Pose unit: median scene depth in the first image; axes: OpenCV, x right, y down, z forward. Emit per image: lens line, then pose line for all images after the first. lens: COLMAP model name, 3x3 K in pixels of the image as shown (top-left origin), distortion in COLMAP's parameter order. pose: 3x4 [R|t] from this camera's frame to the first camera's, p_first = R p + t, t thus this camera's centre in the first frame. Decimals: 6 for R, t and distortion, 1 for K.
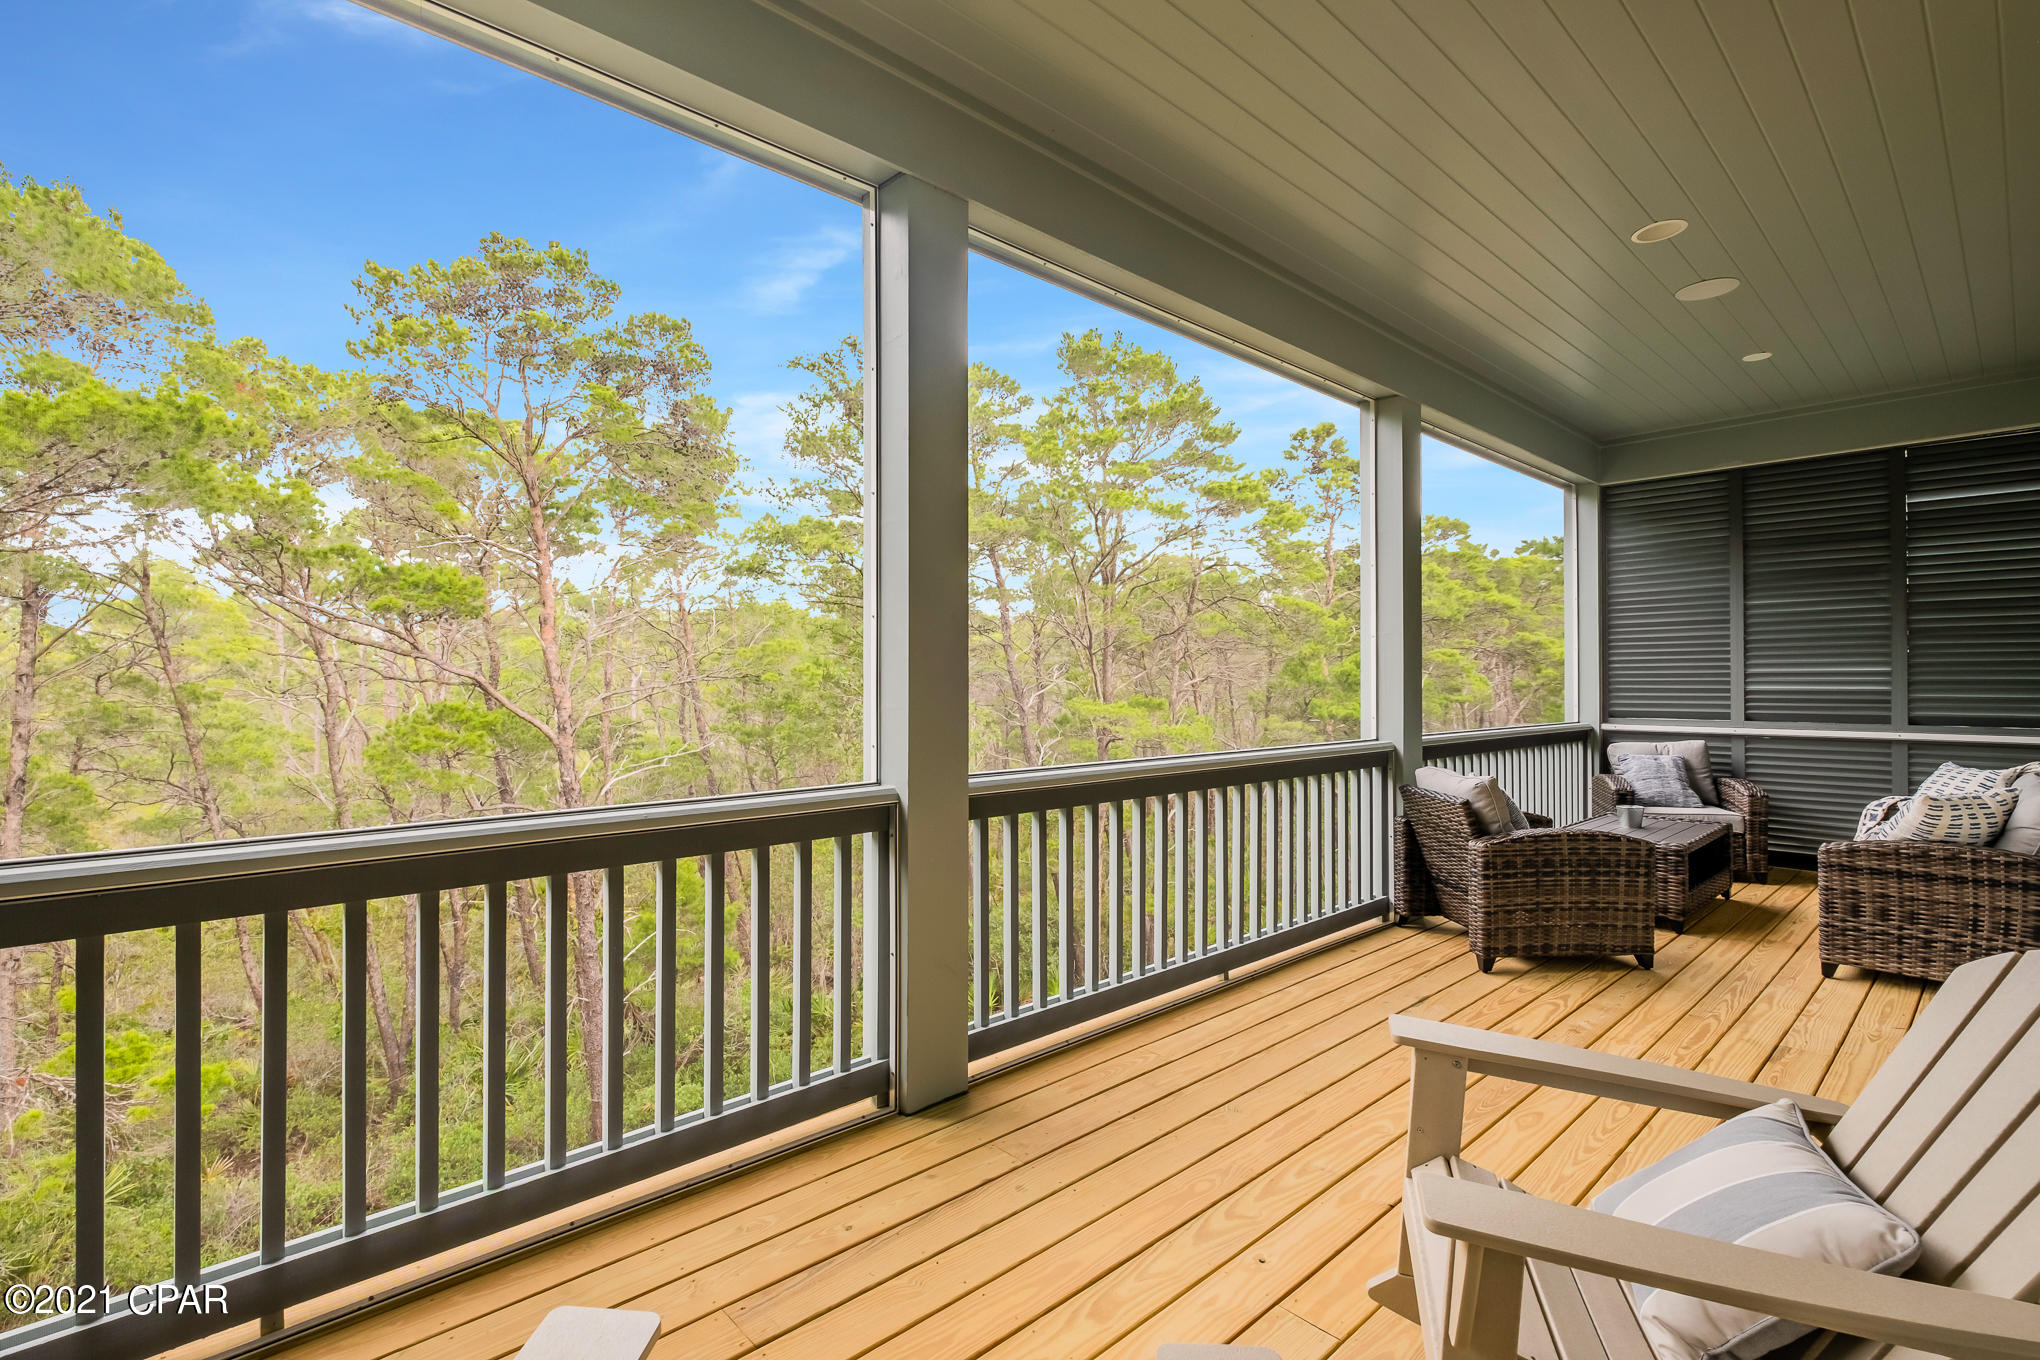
lens RADIAL K [[903.4, 0, 1018.1], [0, 903.4, 690.5], [0, 0, 1]] dist [-0.002144, 0.001019]
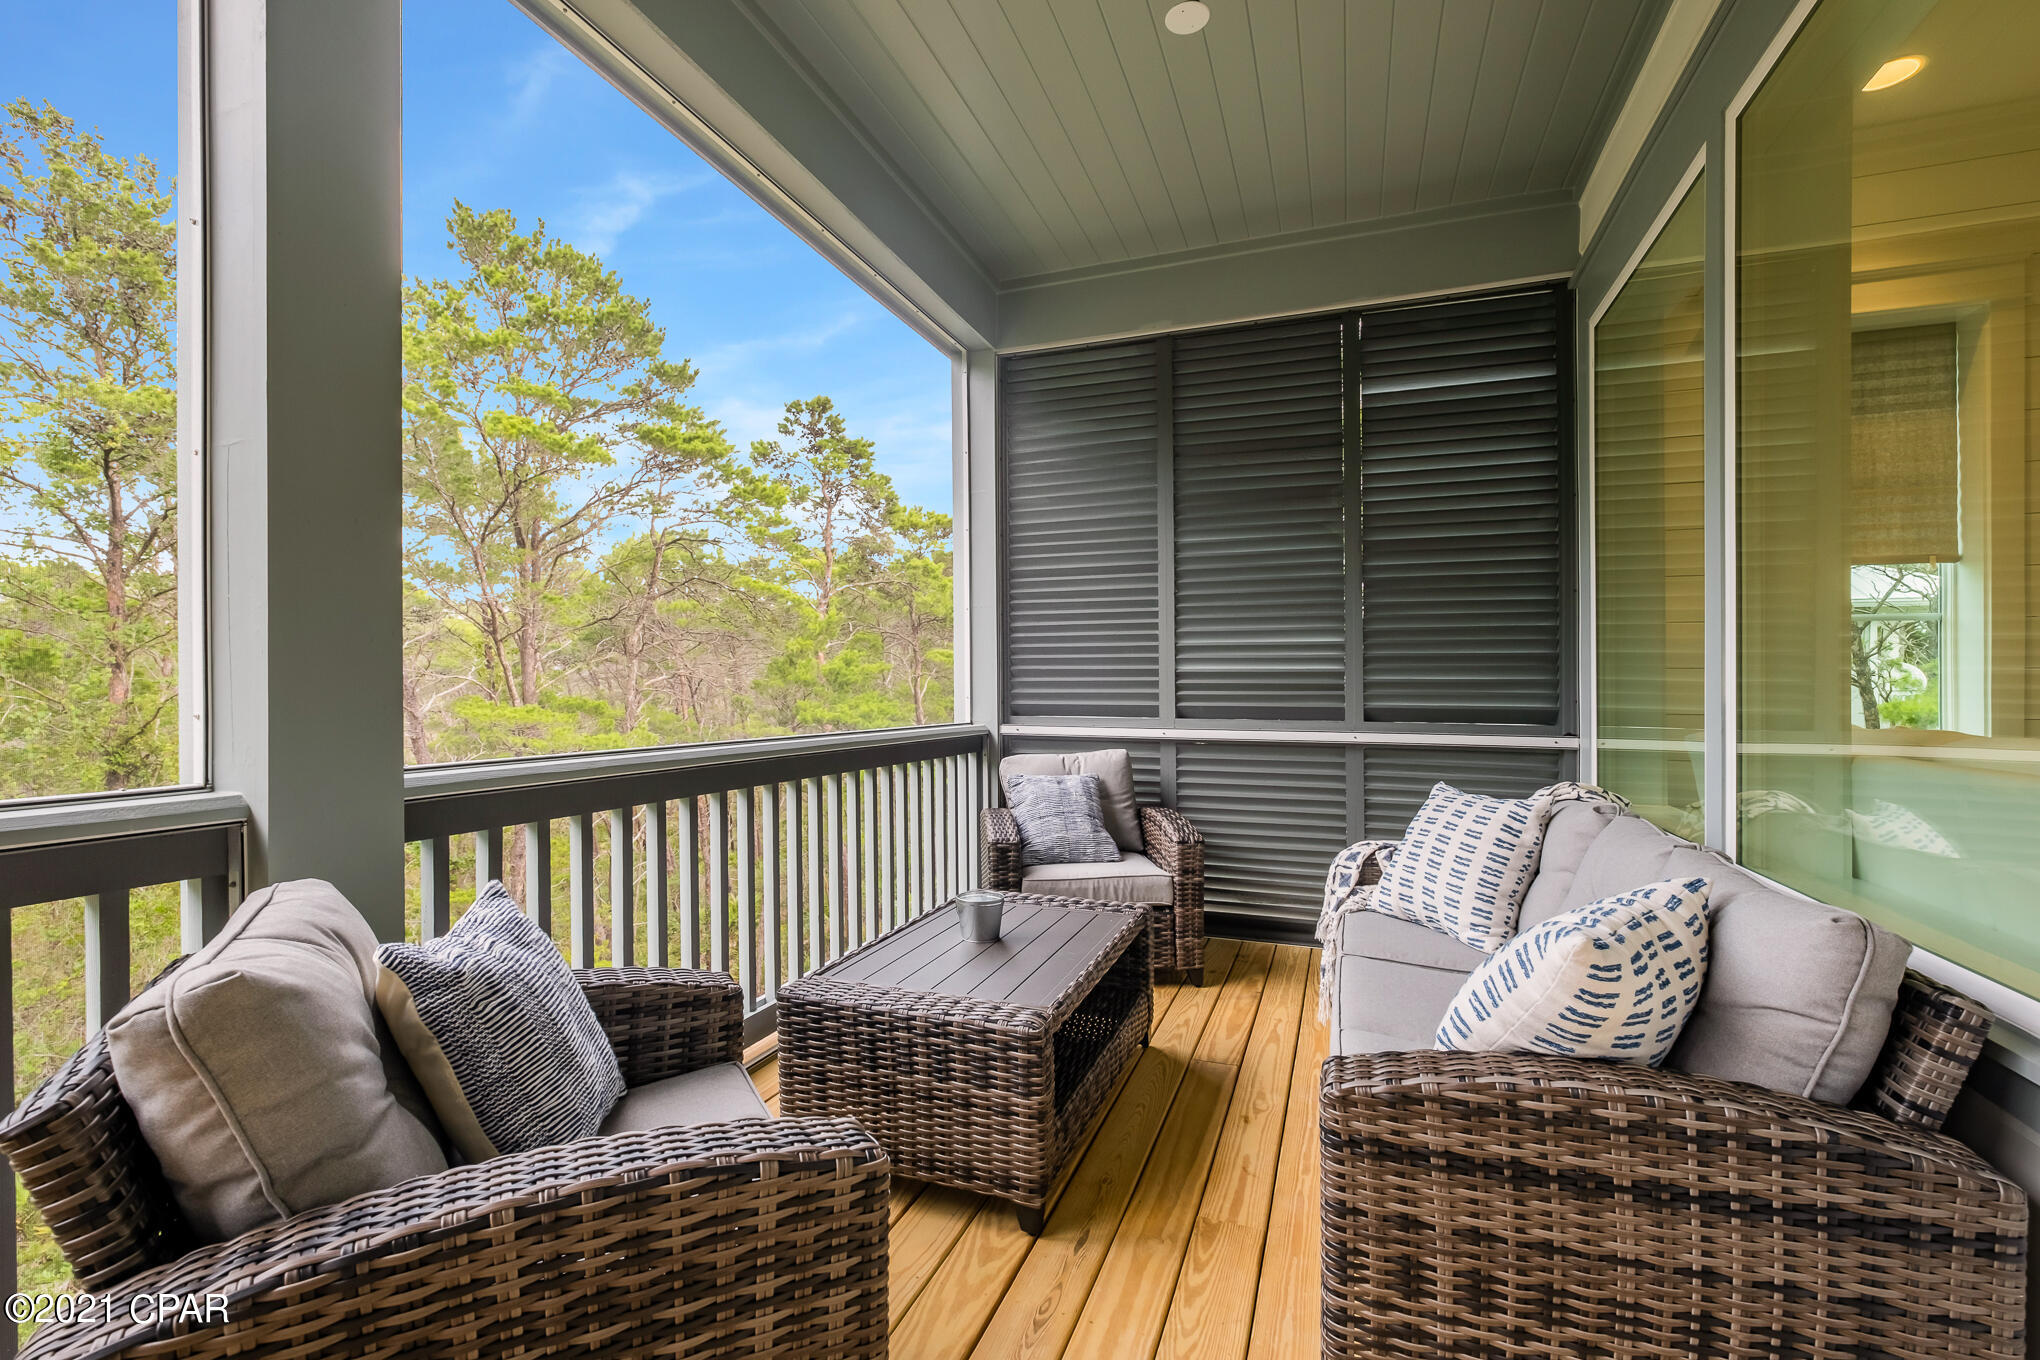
lens RADIAL K [[872.1, 0, 1036.7], [0, 872.1, 676.3], [0, 0, 1]] dist [0.000430, 0.000062]
pose [[0.875443, 0.014818, 0.483095, 0.413310], [-0.003480, 0.999697, -0.024358, 0.019317], [-0.483309, 0.019643, 0.875229, 0.497439]]
